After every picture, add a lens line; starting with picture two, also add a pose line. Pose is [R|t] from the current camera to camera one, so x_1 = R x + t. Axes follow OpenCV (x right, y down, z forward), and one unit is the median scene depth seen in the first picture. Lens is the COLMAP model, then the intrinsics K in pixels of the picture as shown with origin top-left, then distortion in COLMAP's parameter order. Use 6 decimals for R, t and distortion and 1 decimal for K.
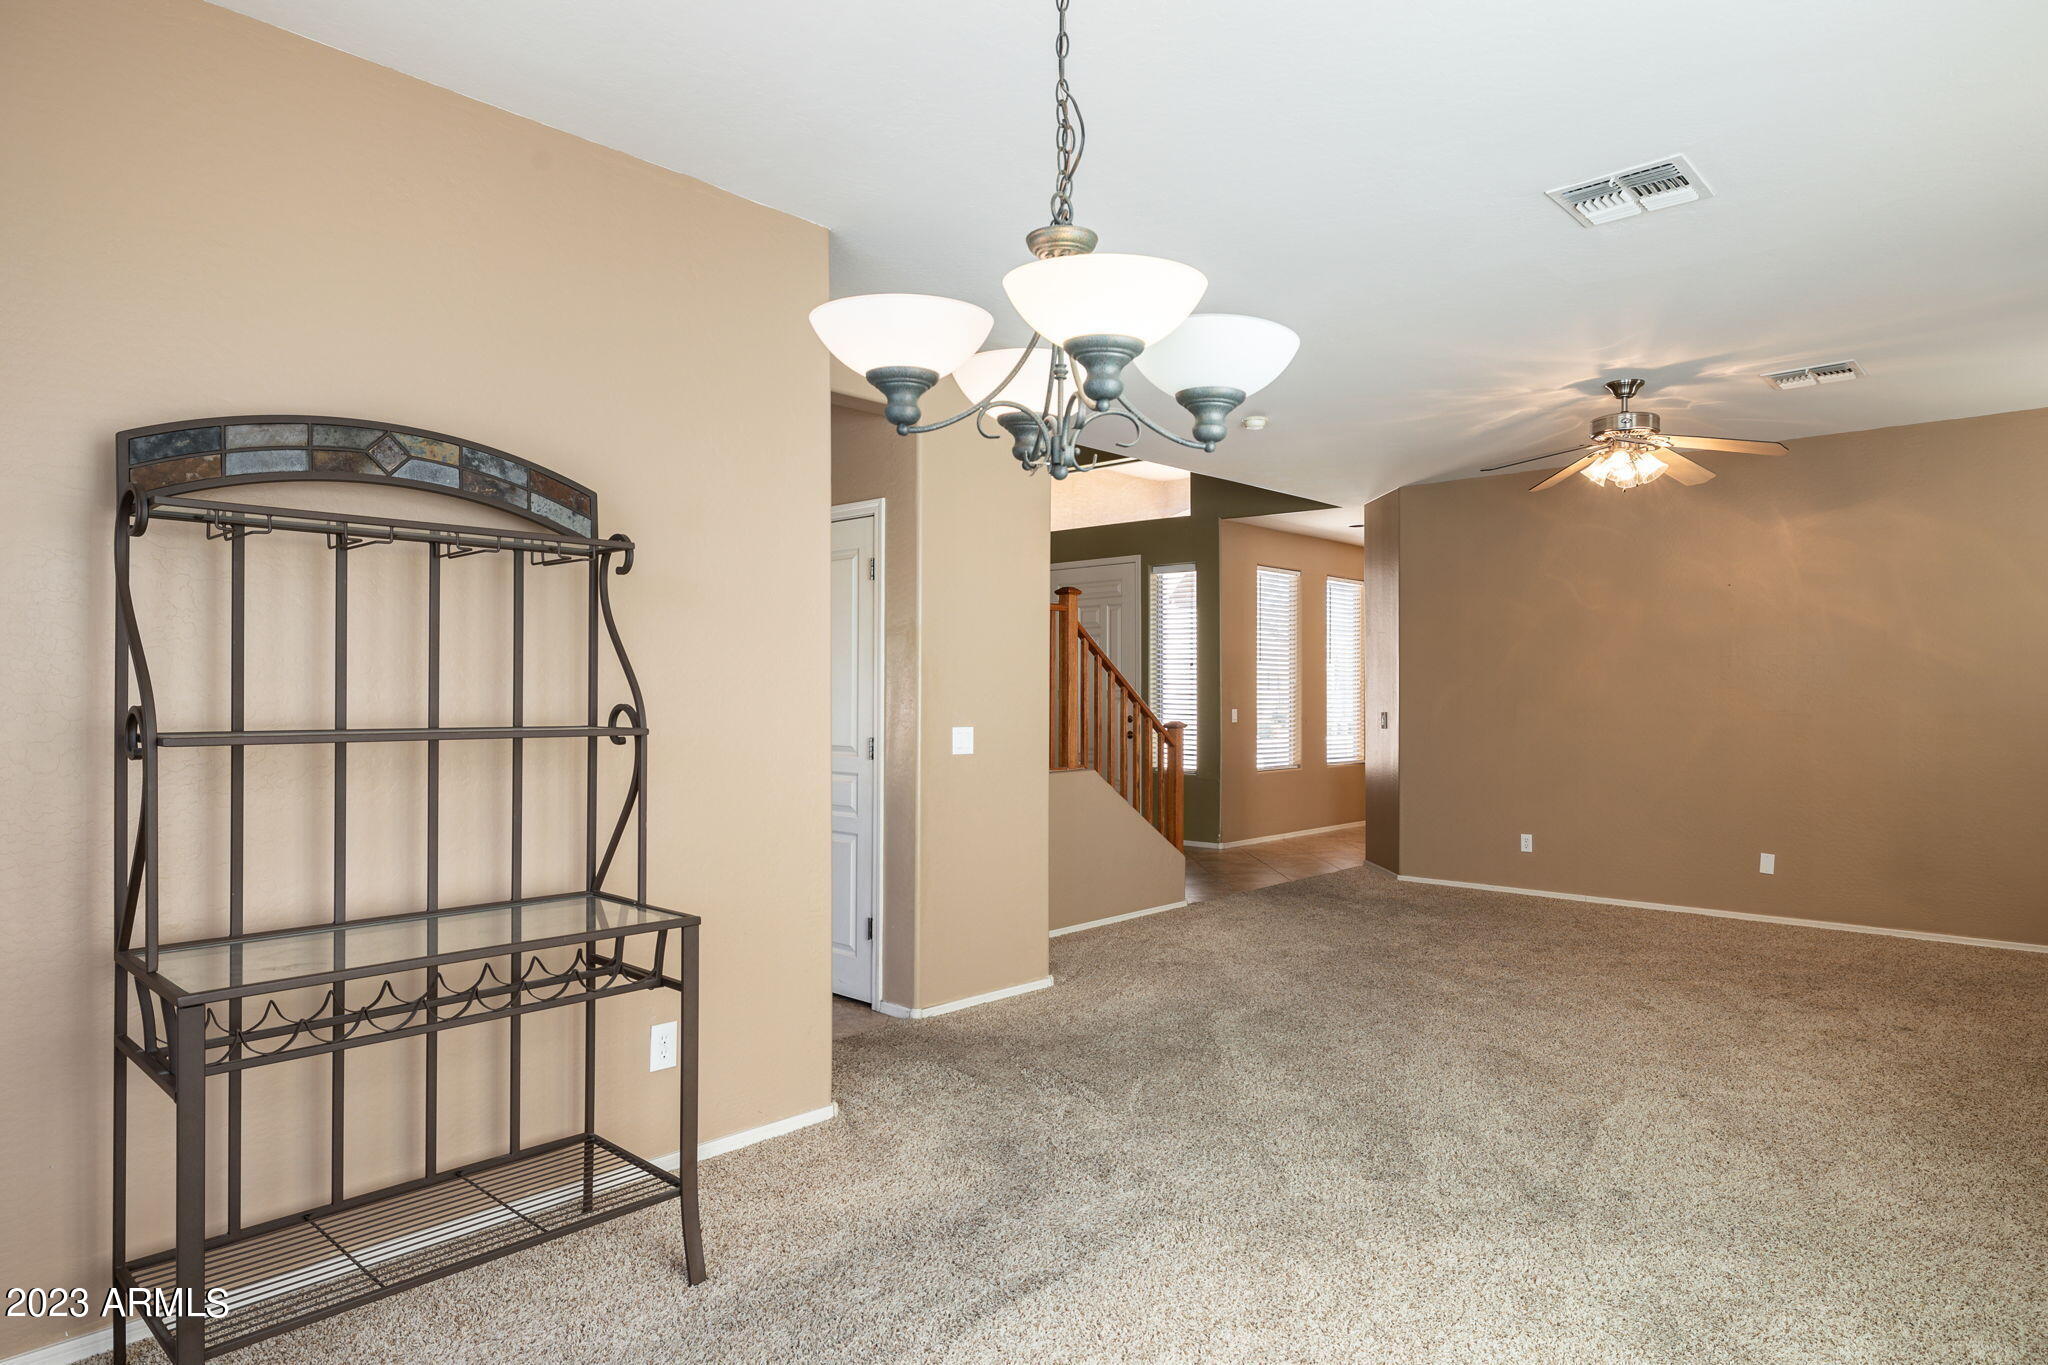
lens RADIAL K [[1168.9, 0, 1025.1], [0, 1168.9, 685.5], [0, 0, 1]] dist [0.003641, -0.003297]
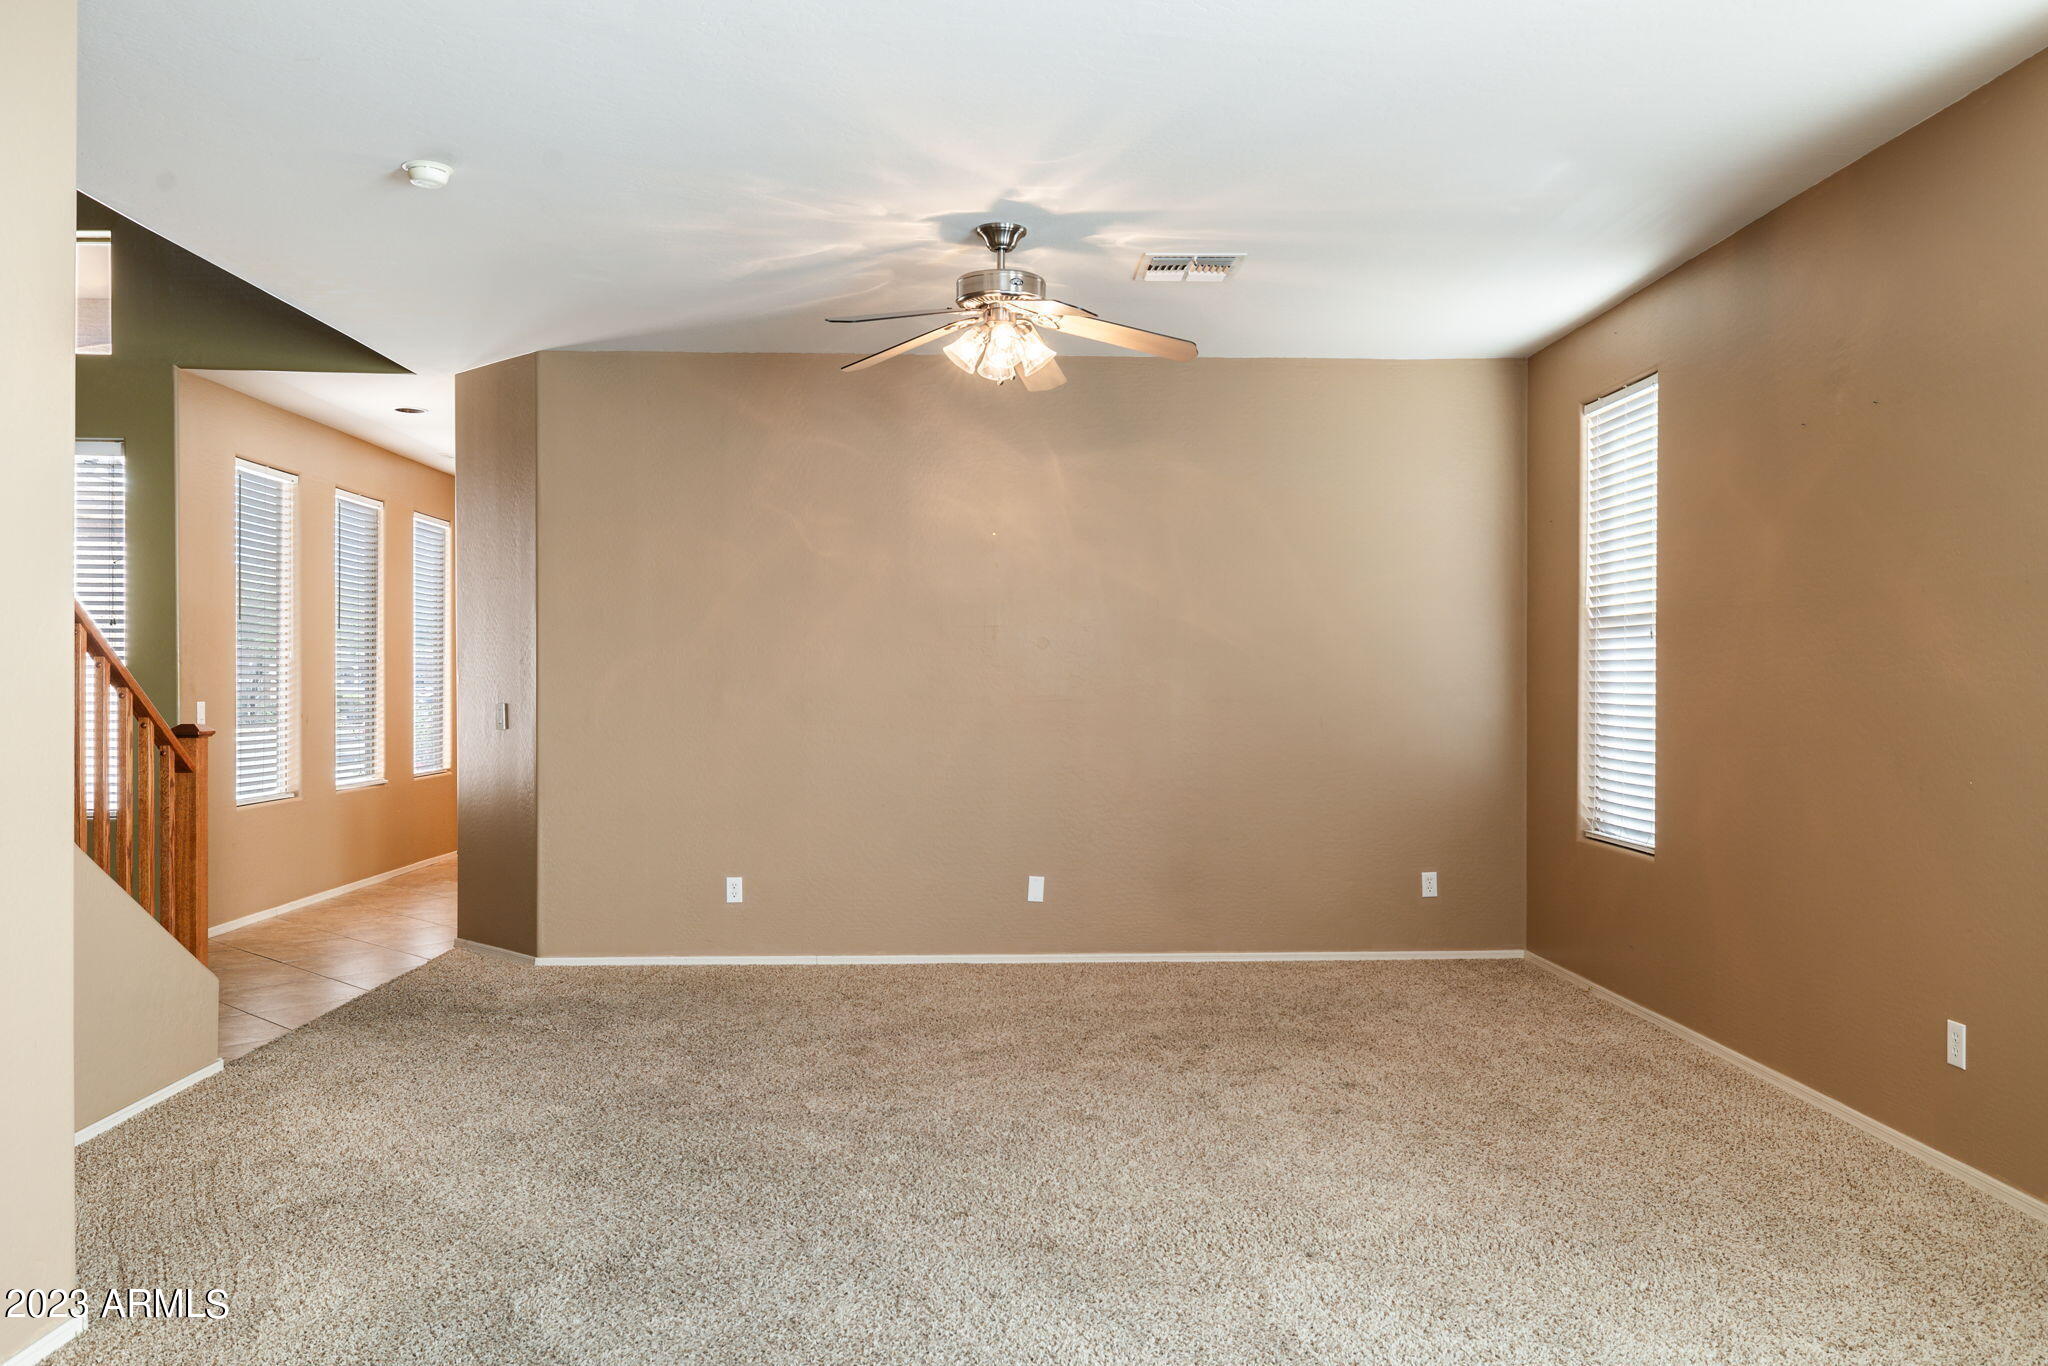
lens RADIAL K [[1533.6, 0, 1024.8], [0, 1533.6, 689.0], [0, 0, 1]] dist [0.001632, -0.002985]
pose [[0.708457, -0.003172, 0.705747, -0.115713], [-0.005012, 0.999942, 0.009525, 0.007746], [-0.705736, -0.010285, 0.708400, 0.301437]]
